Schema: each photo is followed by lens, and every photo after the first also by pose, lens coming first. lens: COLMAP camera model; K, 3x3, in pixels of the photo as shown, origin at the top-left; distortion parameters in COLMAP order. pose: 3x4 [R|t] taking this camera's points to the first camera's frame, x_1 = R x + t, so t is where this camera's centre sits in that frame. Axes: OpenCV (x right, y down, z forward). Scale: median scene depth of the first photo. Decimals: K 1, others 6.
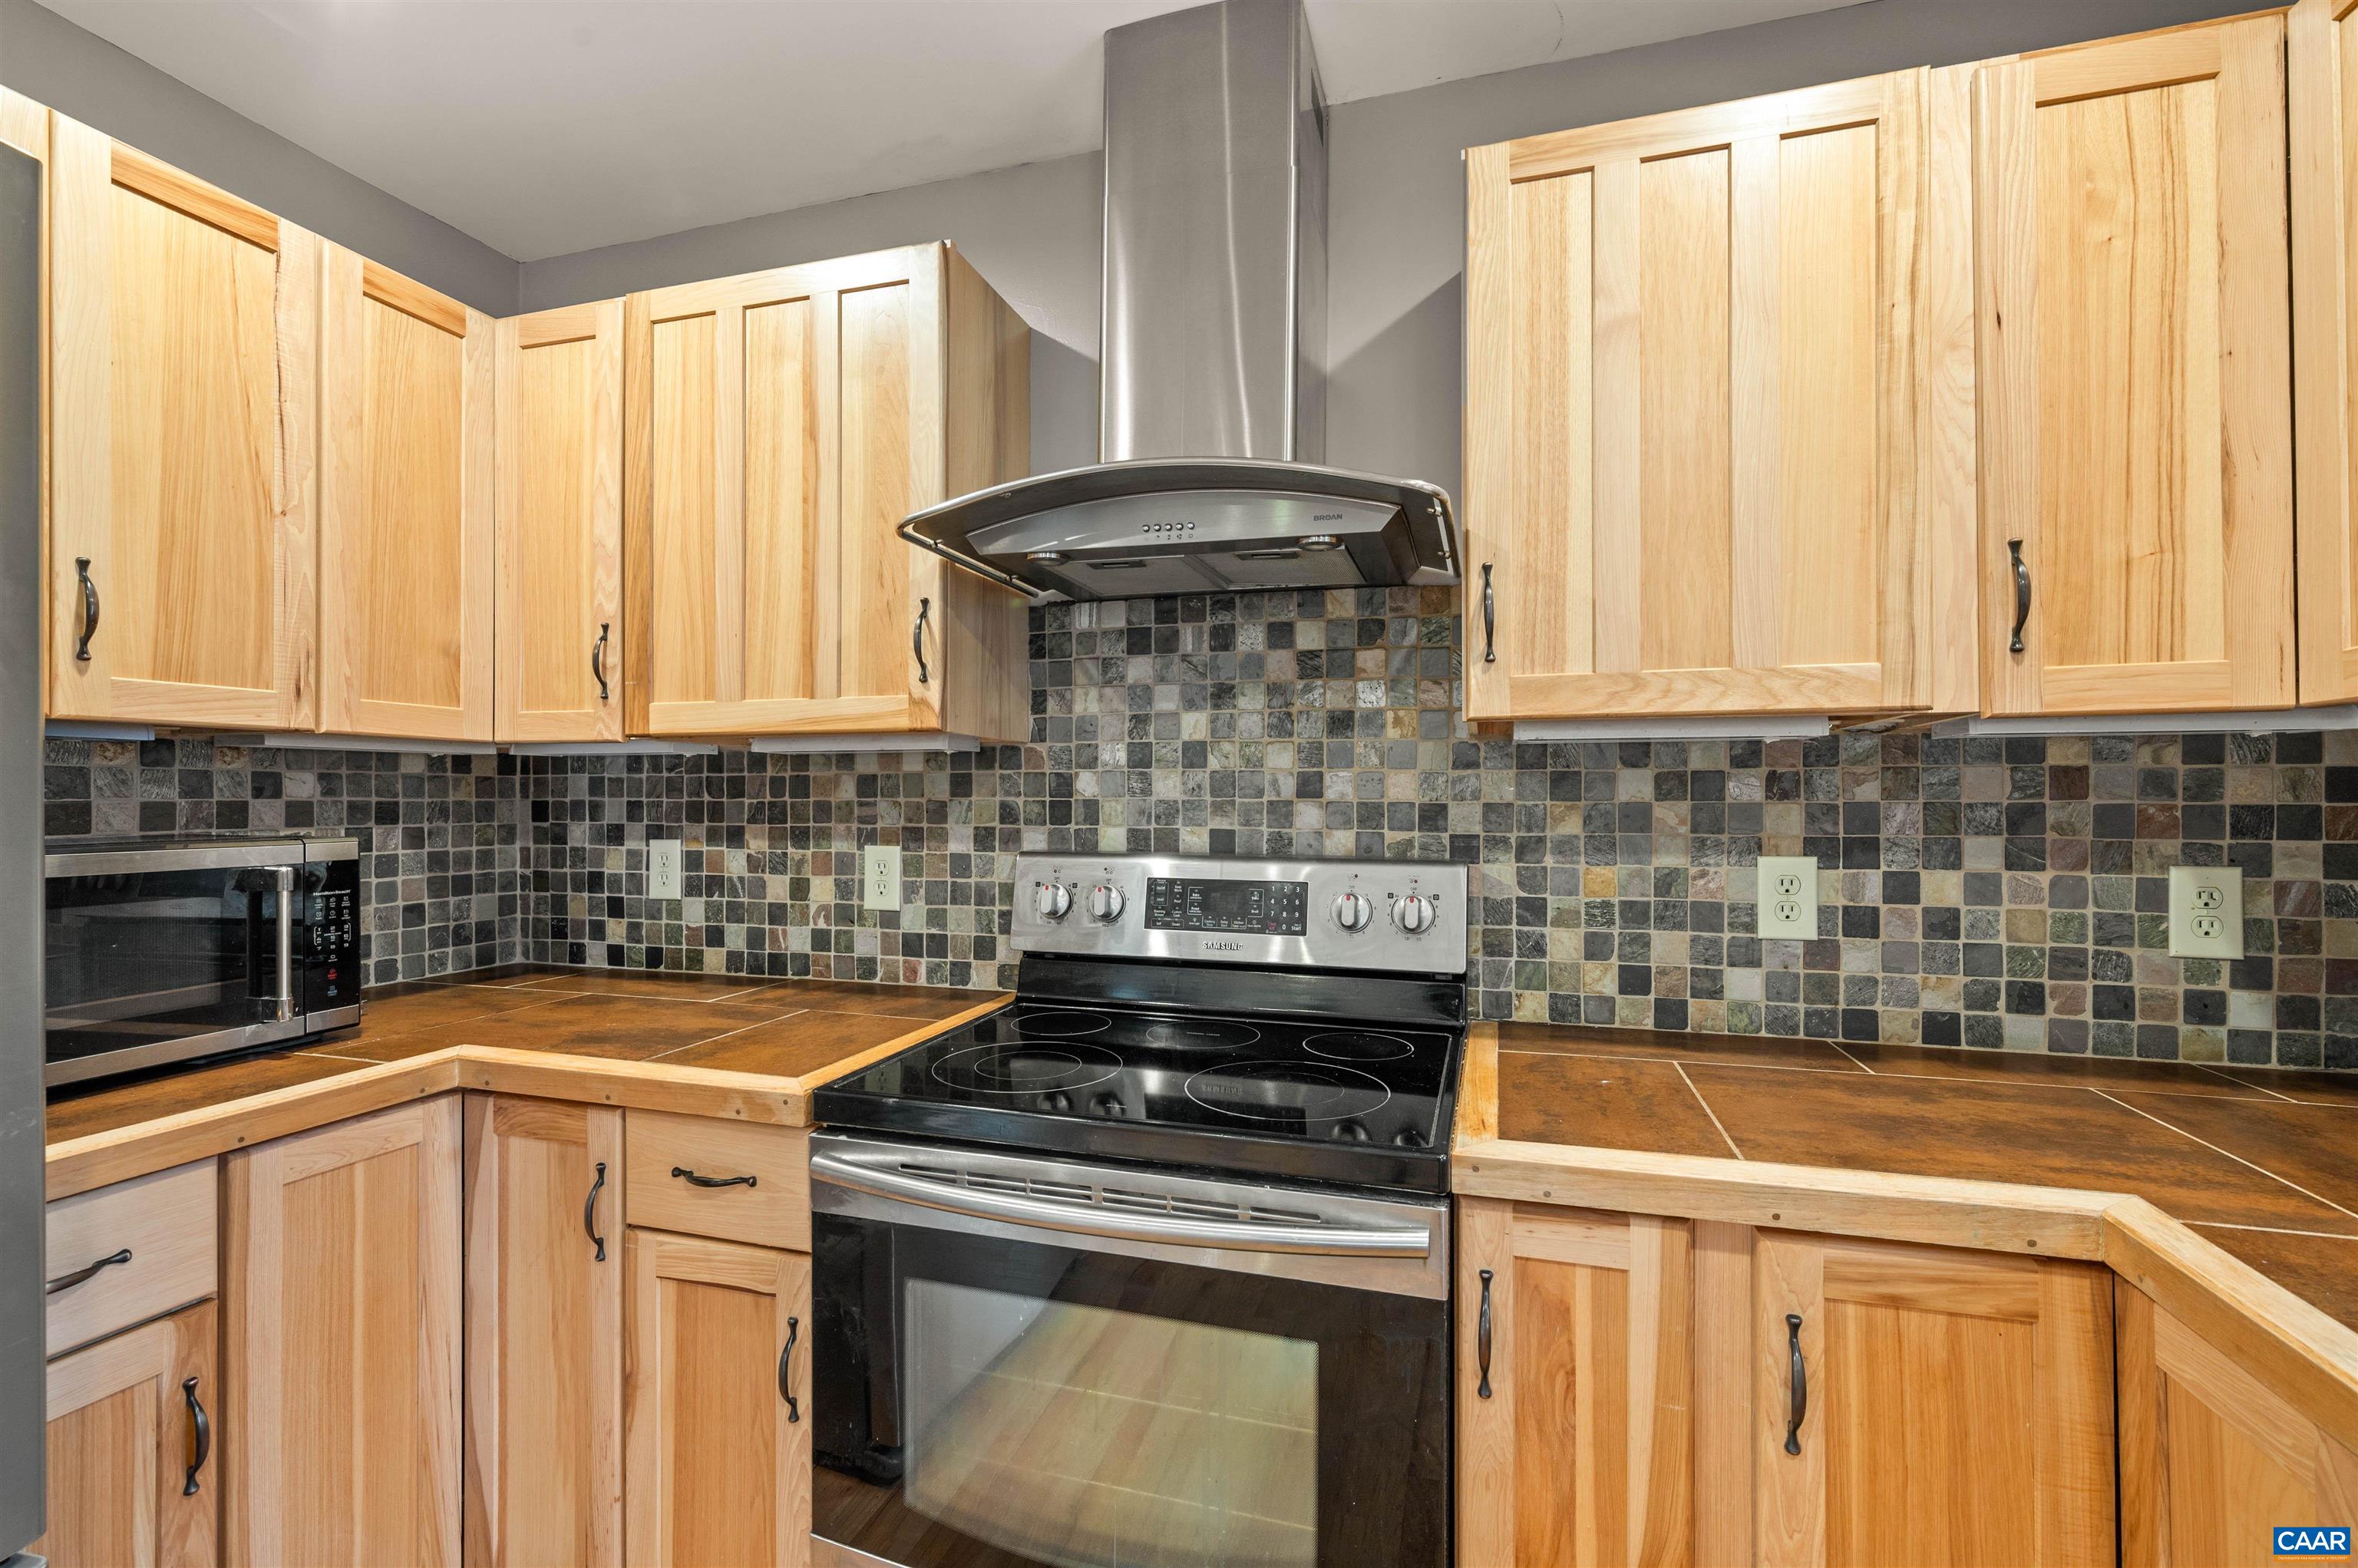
lens RADIAL K [[1032.7, 0, 1178.6], [0, 1032.7, 798.8], [0, 0, 1]] dist [-0.001727, -0.000393]
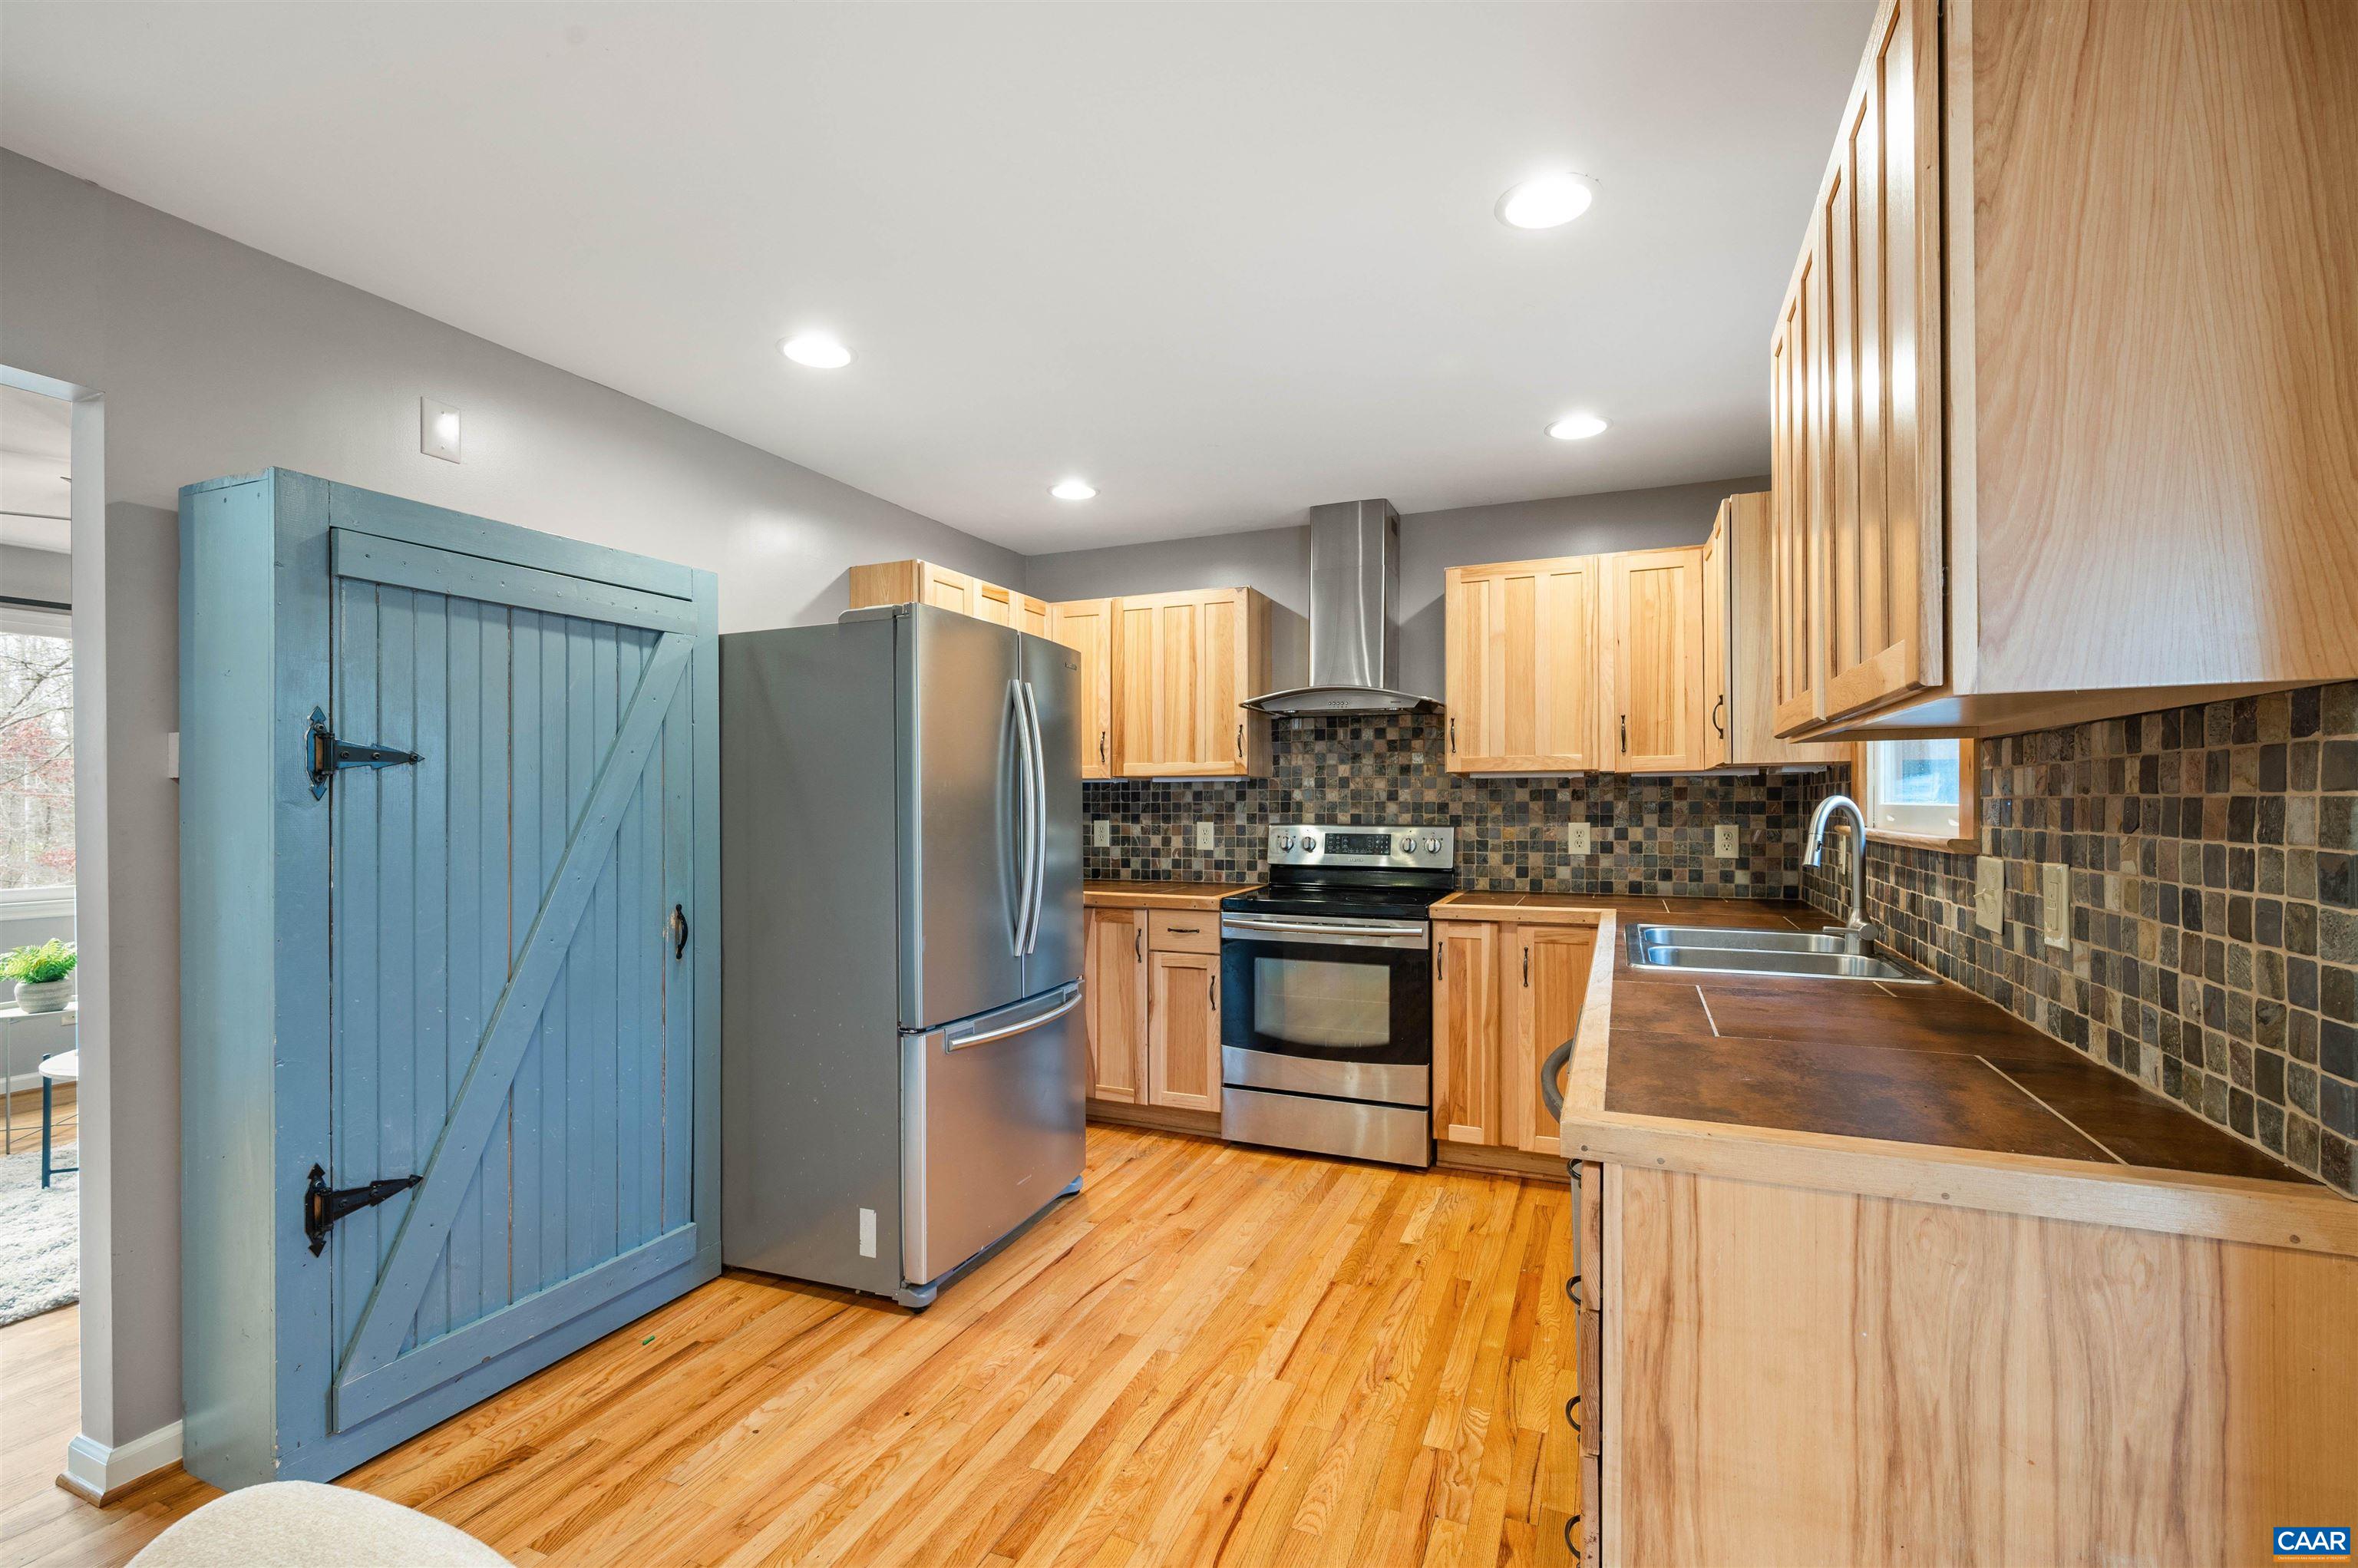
lens RADIAL K [[1037.1, 0, 1178.0], [0, 1037.1, 808.6], [0, 0, 1]] dist [0.000232, 0.000031]
pose [[0.994308, -0.003429, -0.106491, -0.121293], [0.004170, 0.999969, 0.006729, -0.000275], [0.106464, -0.007135, 0.994291, -1.563581]]
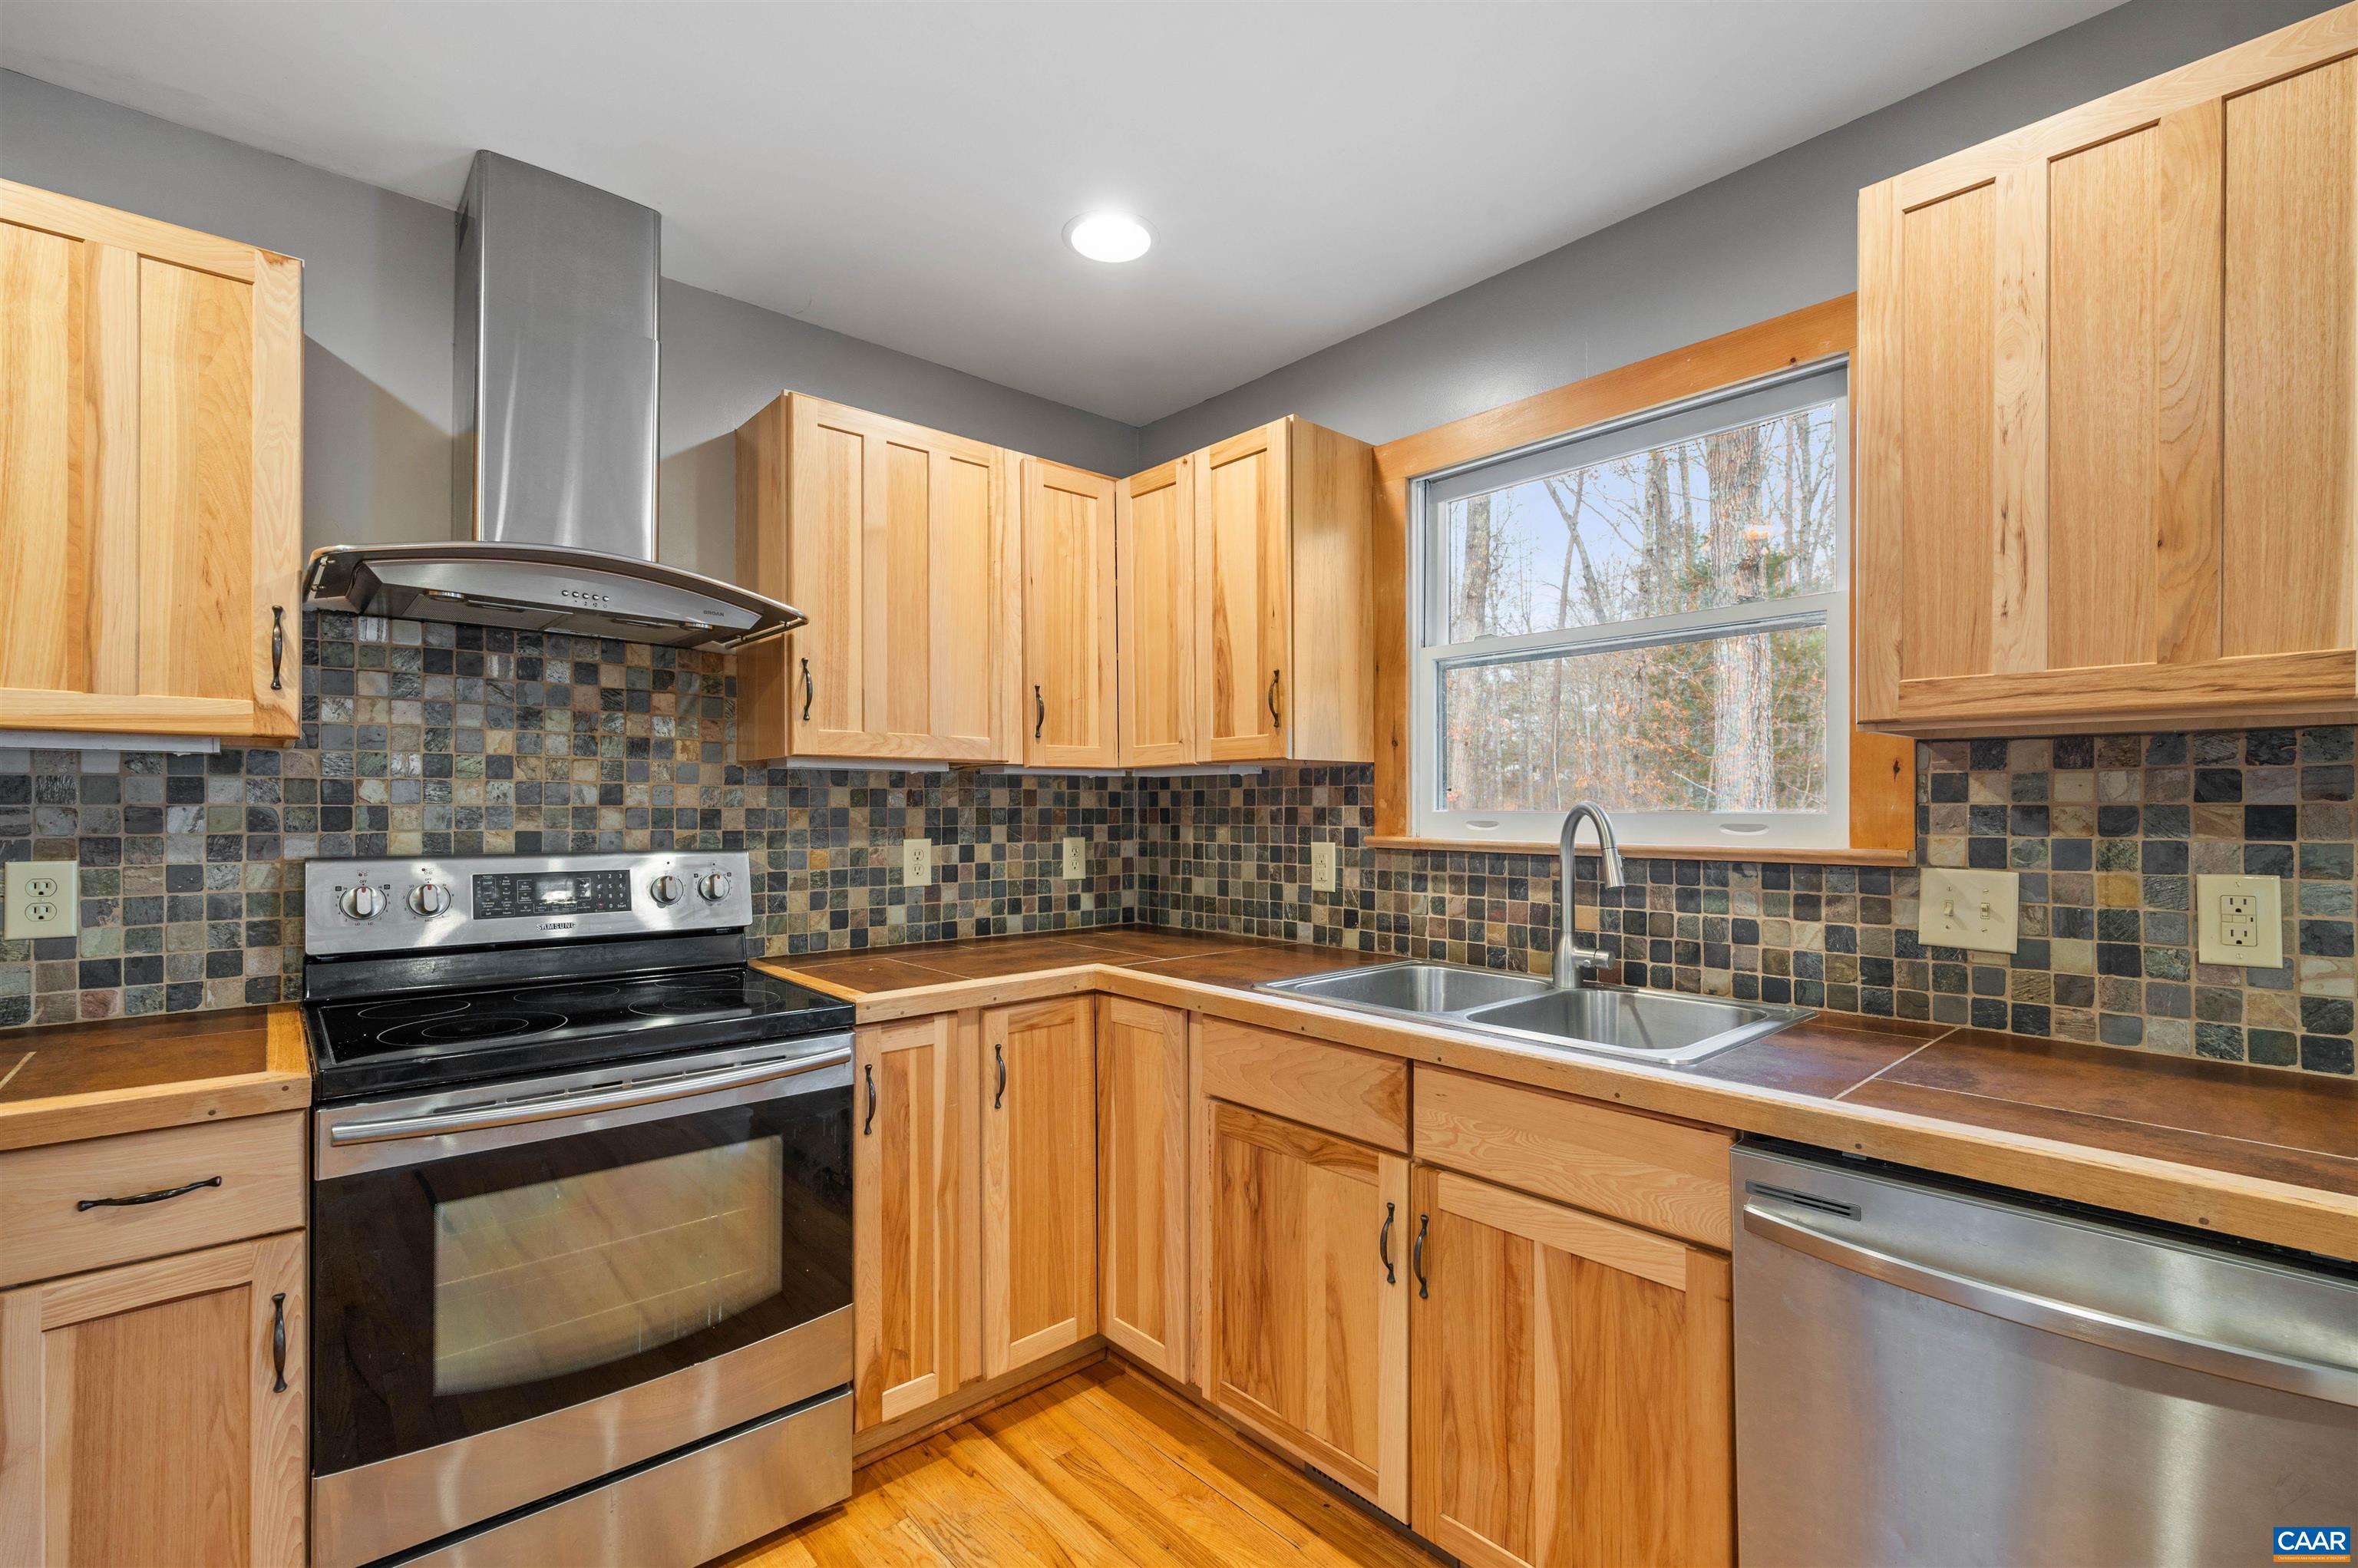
lens RADIAL K [[1037.1, 0, 1178.0], [0, 1037.1, 808.6], [0, 0, 1]] dist [0.000232, 0.000031]
pose [[0.520452, -0.001490, 0.853890, -0.631203], [0.000023, 0.999999, 0.001731, 0.001674], [-0.853891, -0.000881, 0.520451, -0.269138]]
